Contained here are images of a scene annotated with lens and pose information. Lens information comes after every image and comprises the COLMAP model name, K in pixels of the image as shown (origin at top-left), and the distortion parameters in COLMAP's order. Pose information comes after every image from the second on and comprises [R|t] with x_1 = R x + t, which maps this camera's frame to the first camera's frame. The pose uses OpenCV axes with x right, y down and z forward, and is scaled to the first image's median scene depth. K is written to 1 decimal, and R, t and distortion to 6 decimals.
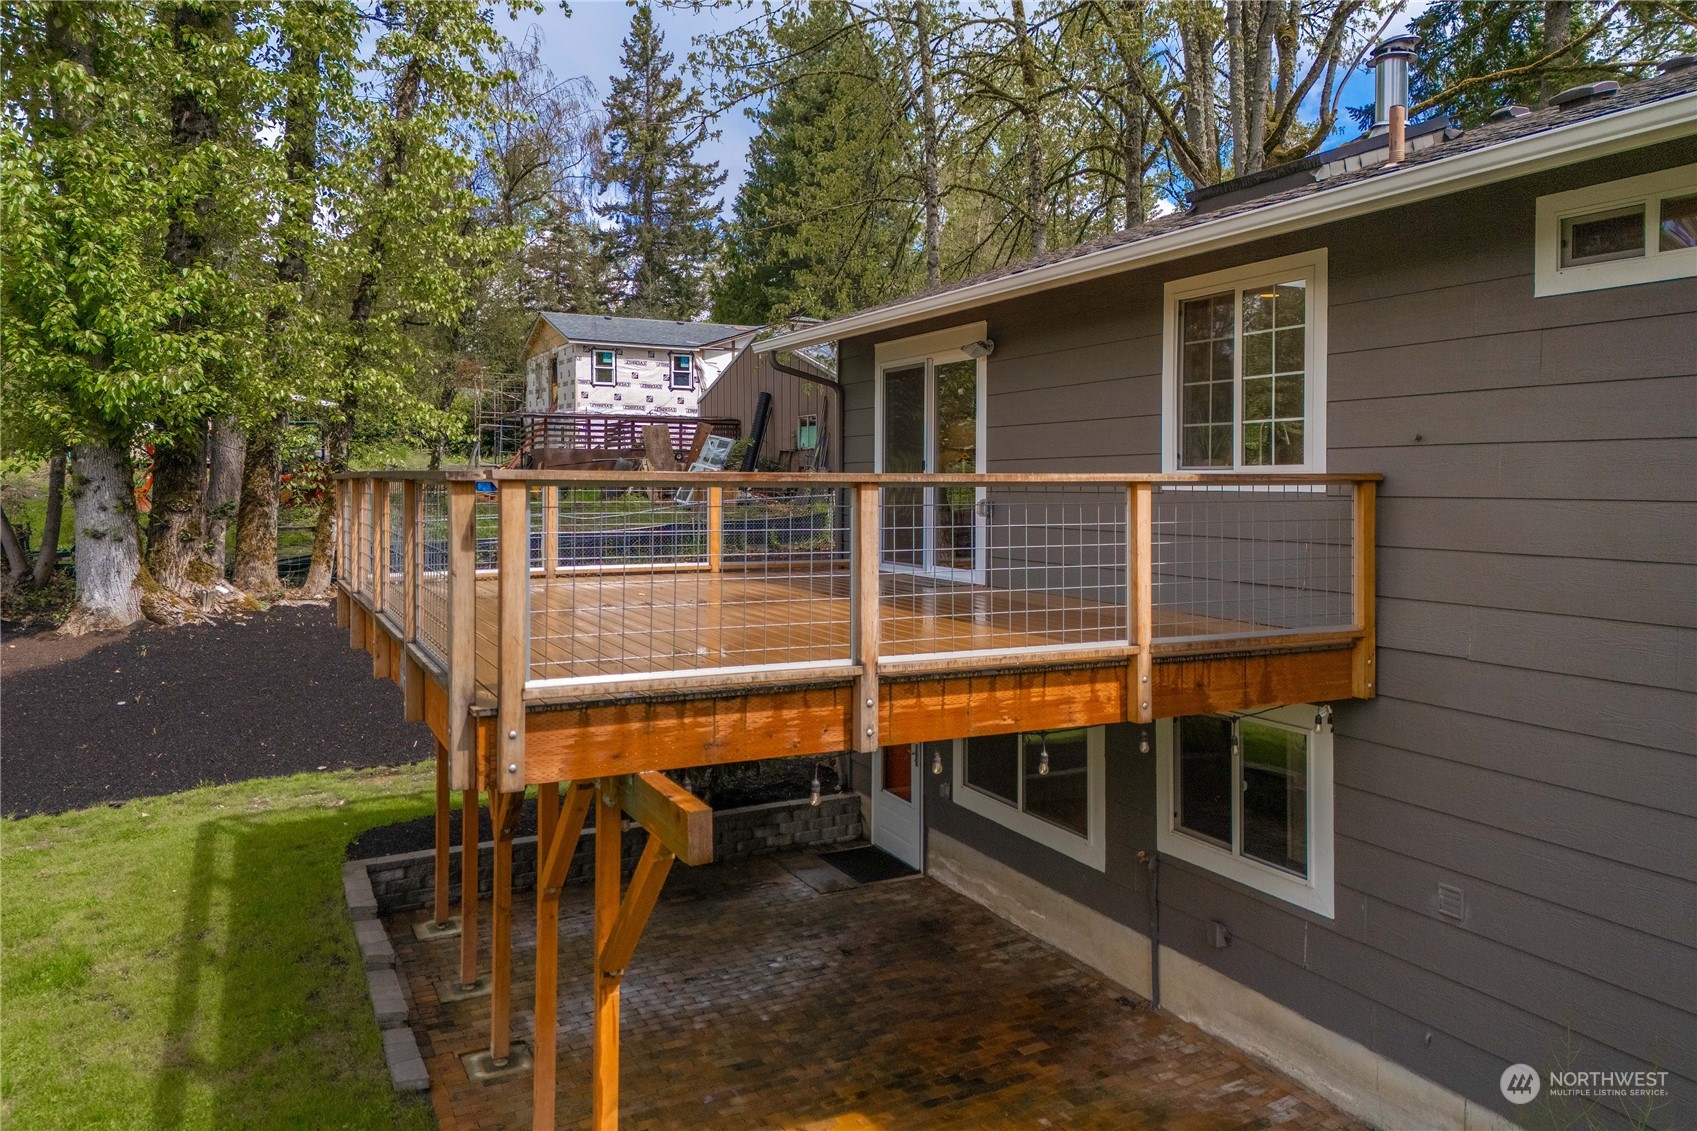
lens RADIAL K [[1239.4, 0, 847.4], [0, 1239.4, 485.3], [0, 0, 1]] dist [0.048294, -0.000364]
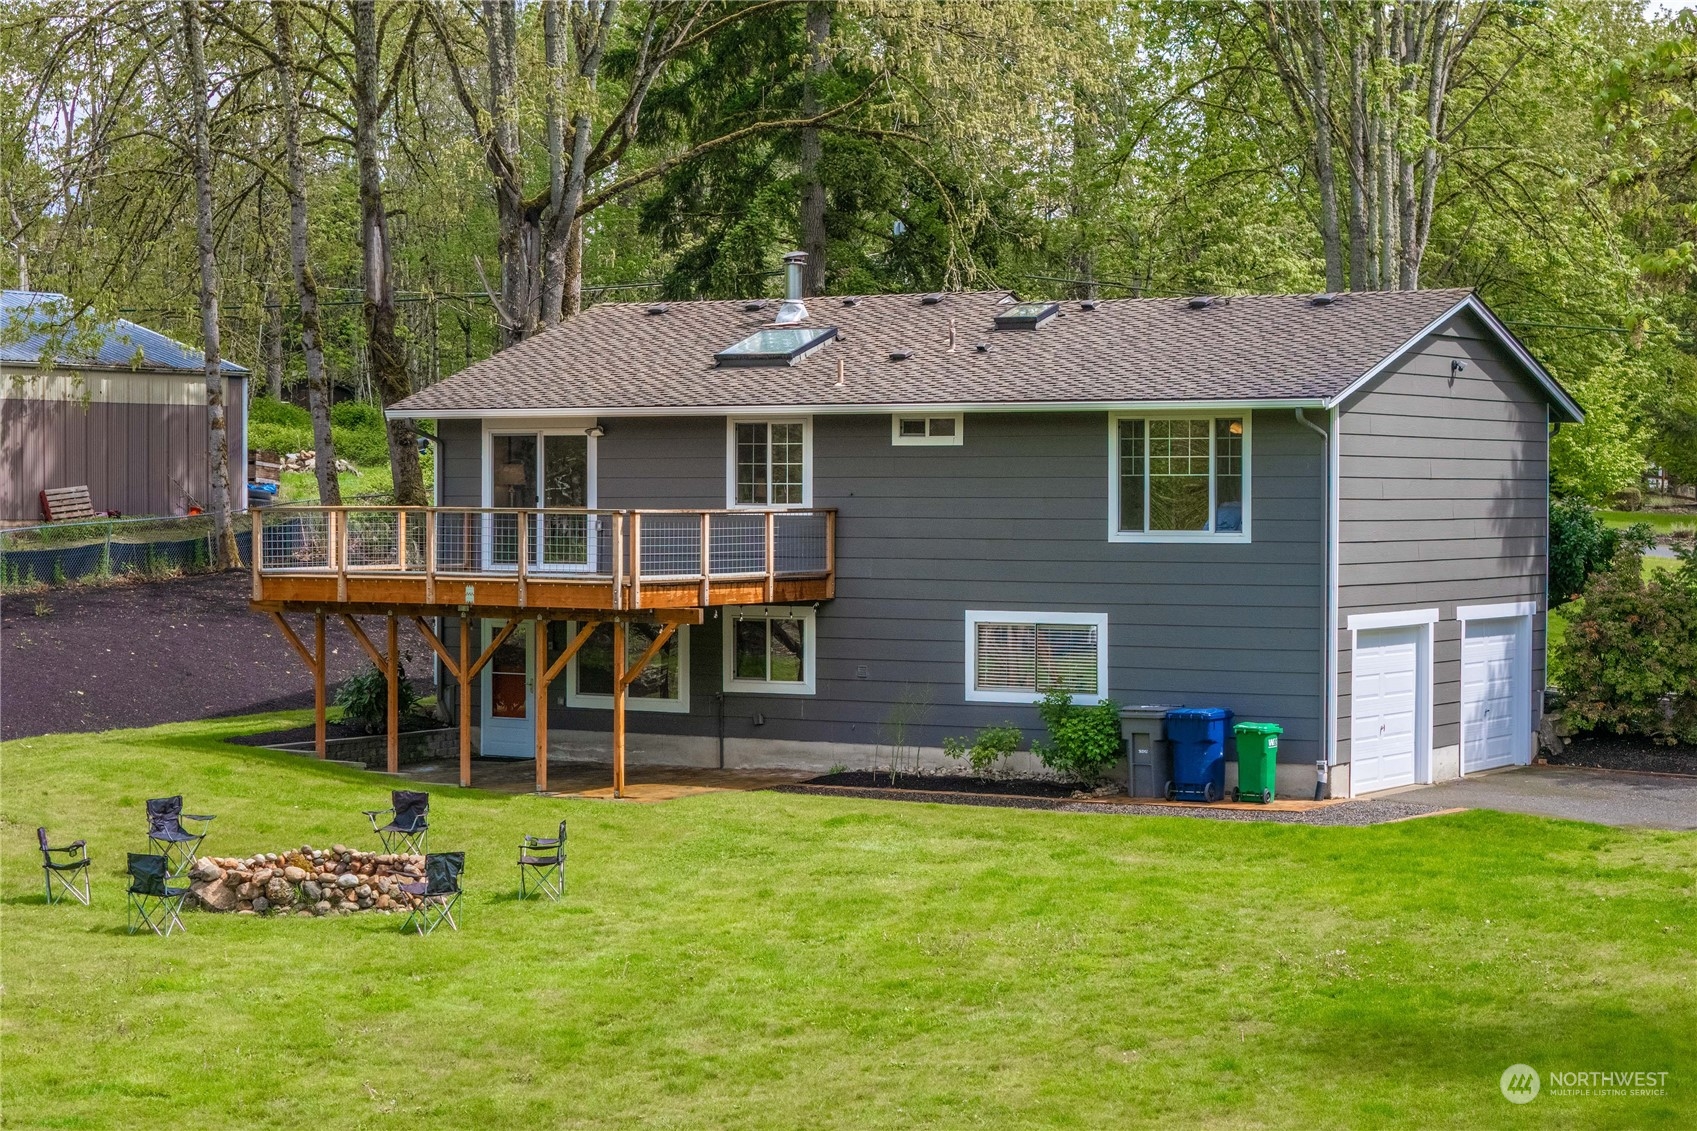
lens RADIAL K [[3550.2, 0, 848.5], [0, 3550.2, 565.5], [0, 0, 1]] dist [-0.822952, 0.136312]
pose [[0.844513, -0.011283, 0.535415, -3.311789], [0.000583, 0.999797, 0.020150, -0.036724], [-0.535534, -0.016705, 0.844348, -4.939212]]
